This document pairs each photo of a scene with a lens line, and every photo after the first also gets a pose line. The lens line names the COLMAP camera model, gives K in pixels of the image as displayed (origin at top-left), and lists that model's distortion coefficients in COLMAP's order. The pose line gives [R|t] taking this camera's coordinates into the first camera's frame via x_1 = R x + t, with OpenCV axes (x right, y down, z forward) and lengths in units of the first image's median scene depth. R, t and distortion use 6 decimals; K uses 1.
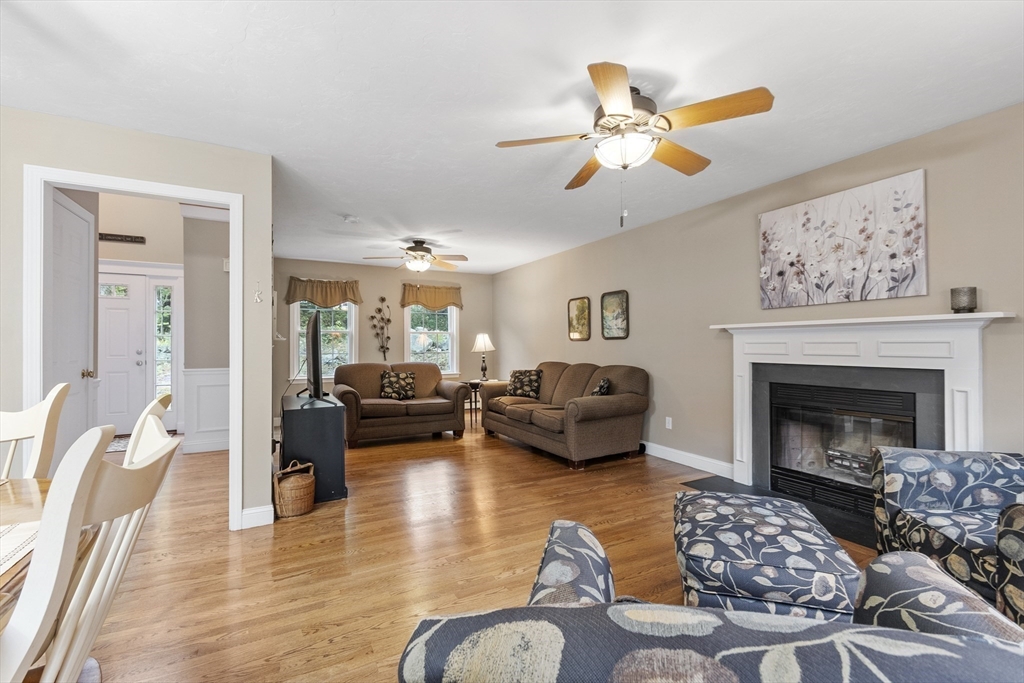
lens RADIAL K [[443.2, 0, 507.5], [0, 443.2, 344.0], [0, 0, 1]] dist [0.000069, -0.000078]
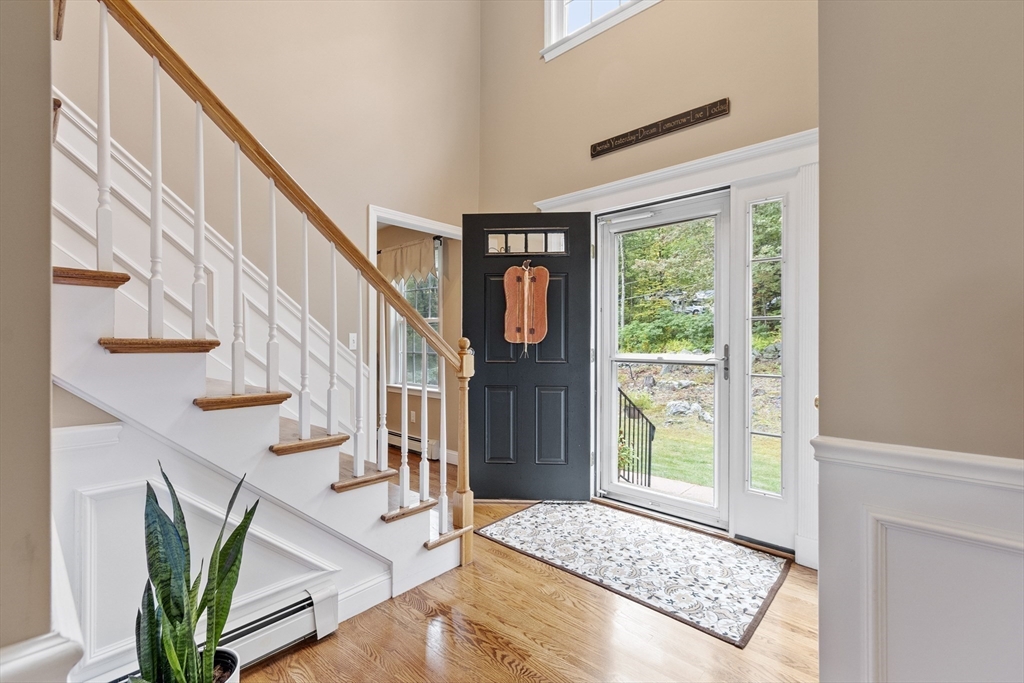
lens RADIAL K [[443.2, 0, 507.5], [0, 443.2, 344.0], [0, 0, 1]] dist [0.000069, -0.000078]
pose [[0.333803, 0.008189, -0.942607, -0.705371], [-0.001865, 0.999966, 0.008027, 0.006102], [0.942641, -0.000922, 0.333807, 0.966576]]
